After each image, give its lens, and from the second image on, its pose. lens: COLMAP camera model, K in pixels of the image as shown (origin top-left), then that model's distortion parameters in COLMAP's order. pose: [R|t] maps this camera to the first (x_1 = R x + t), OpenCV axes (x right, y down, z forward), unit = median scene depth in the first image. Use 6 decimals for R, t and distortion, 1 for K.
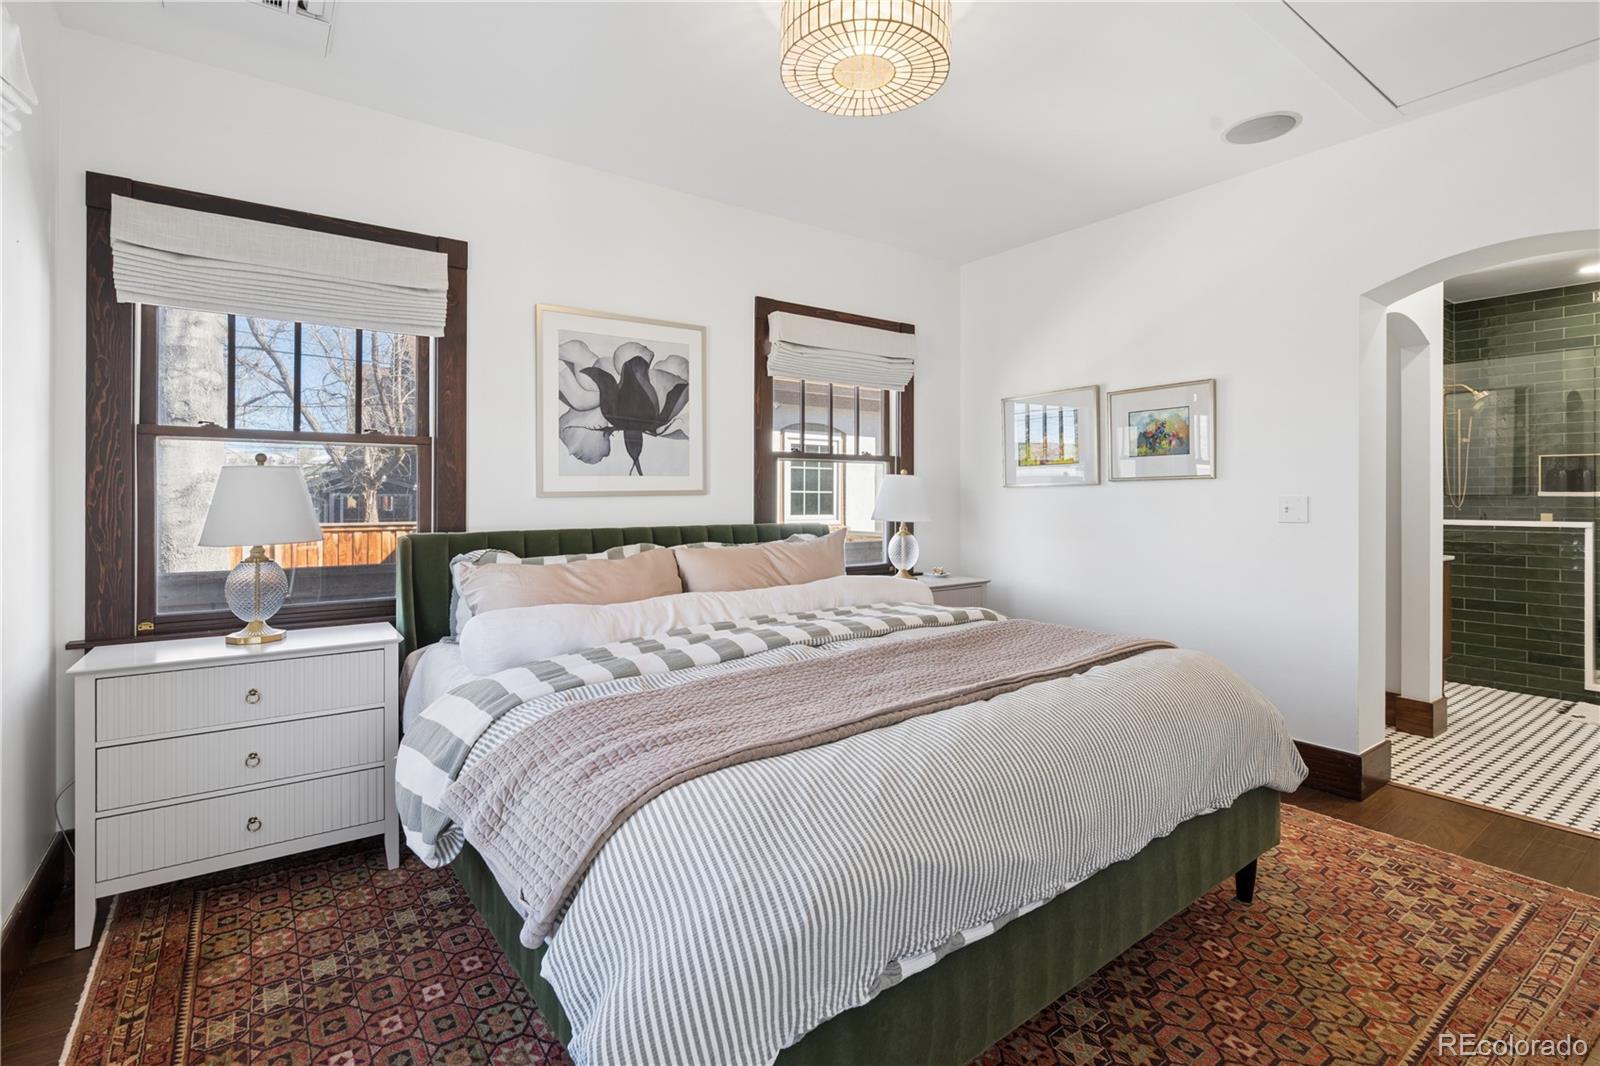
lens RADIAL K [[745.8, 0, 796.0], [0, 745.8, 491.8], [0, 0, 1]] dist [0.001150, 0.000337]
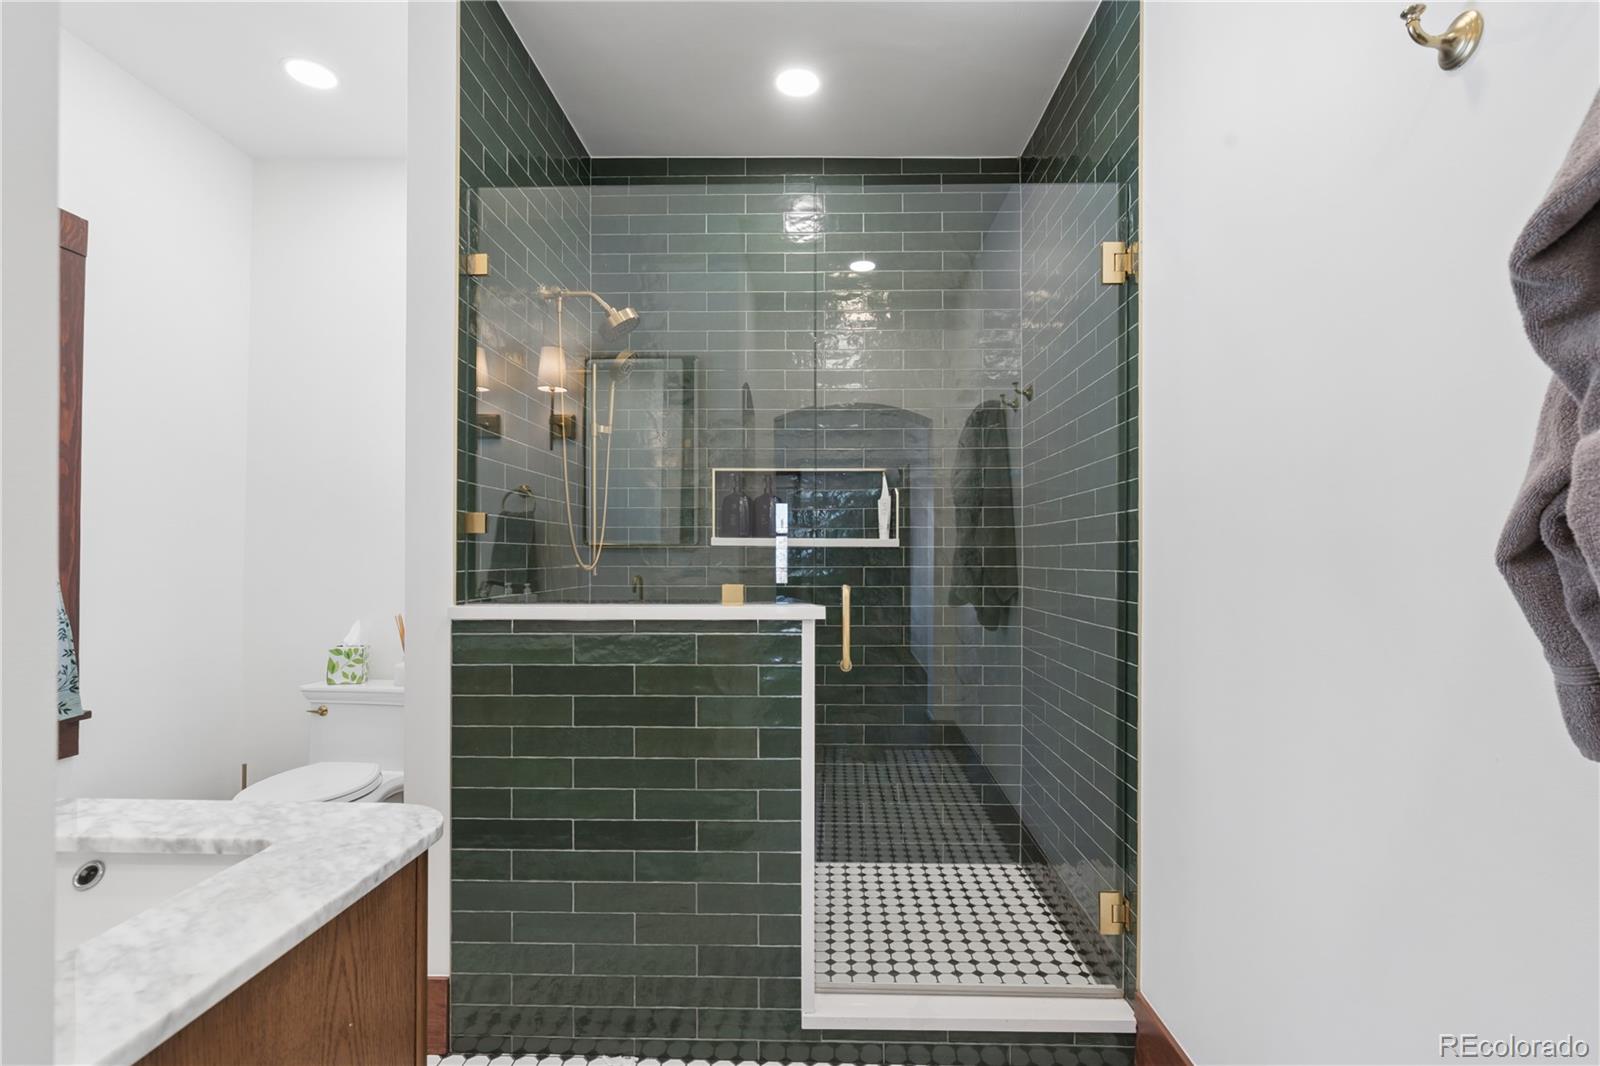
lens RADIAL K [[742.0, 0, 800.6], [0, 742.0, 550.2], [0, 0, 1]] dist [0.002964, 0.000029]
pose [[0.607671, 0.004548, 0.794176, 0.626532], [-0.004466, 0.999987, -0.002309, 0.009700], [-0.794177, -0.002144, 0.607683, 0.642219]]
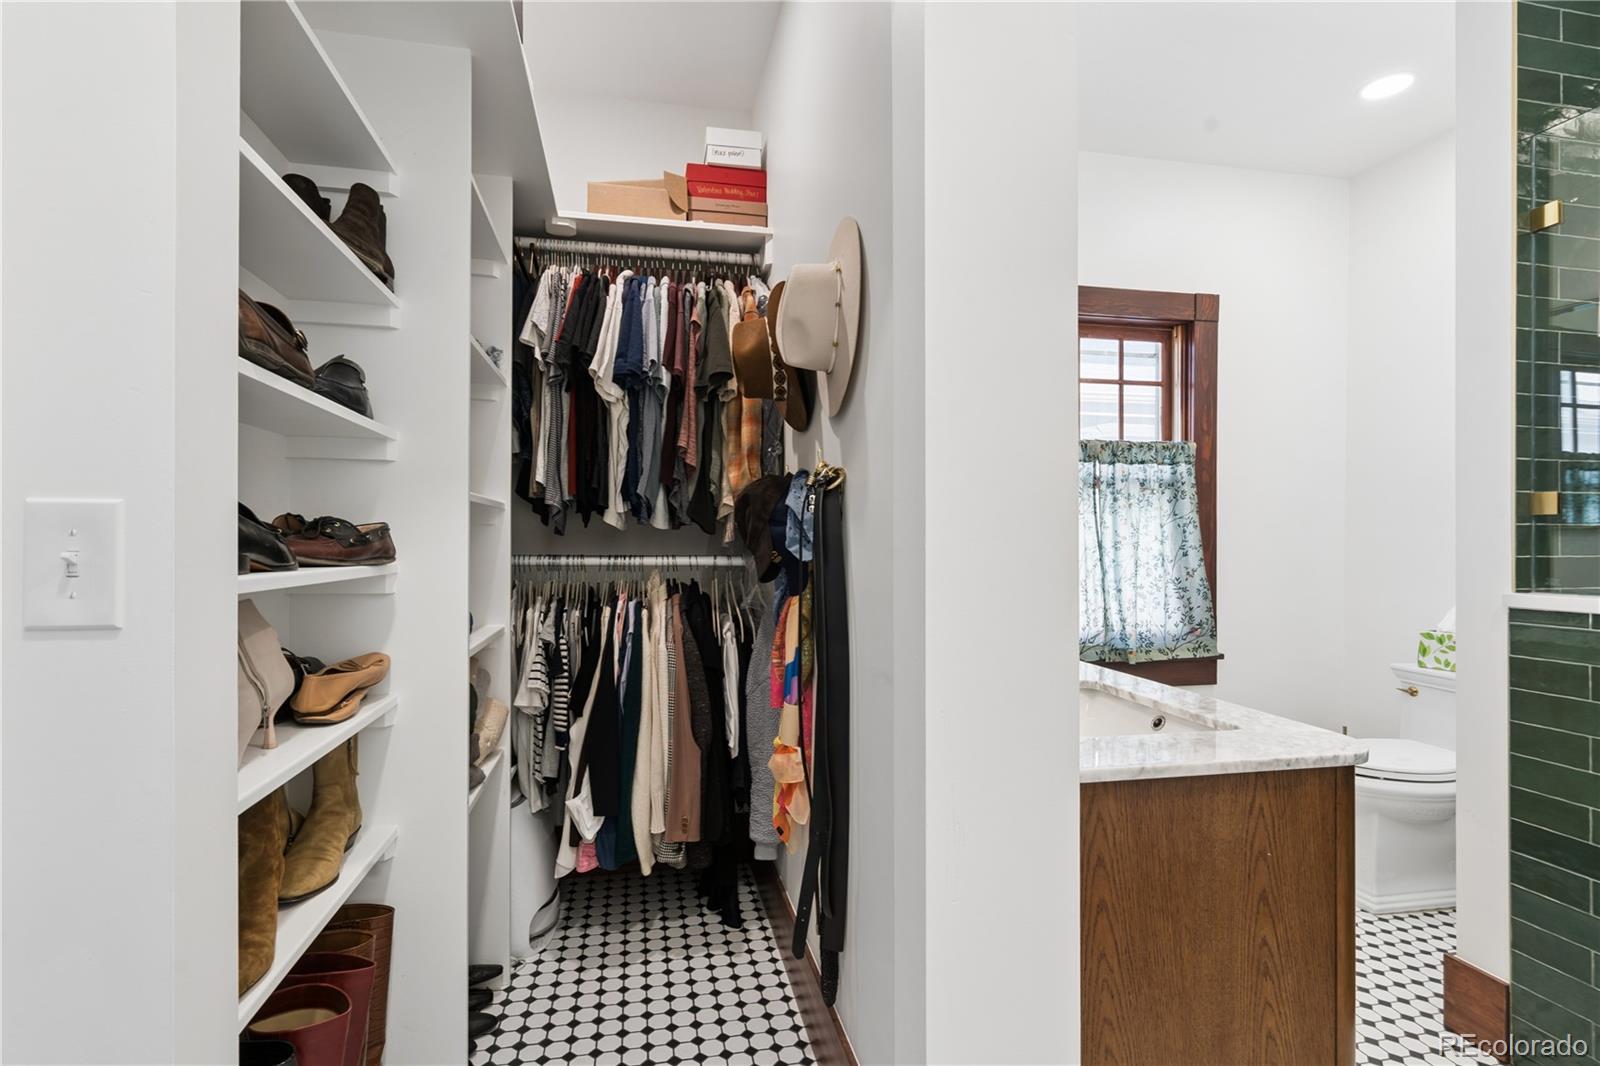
lens RADIAL K [[755.1, 0, 791.8], [0, 755.1, 524.1], [0, 0, 1]] dist [0.001454, 0.000351]
pose [[0.913467, -0.010895, -0.406768, 0.647296], [0.004363, 0.999846, -0.016982, 0.009743], [0.406890, 0.013737, 0.913374, 0.562360]]
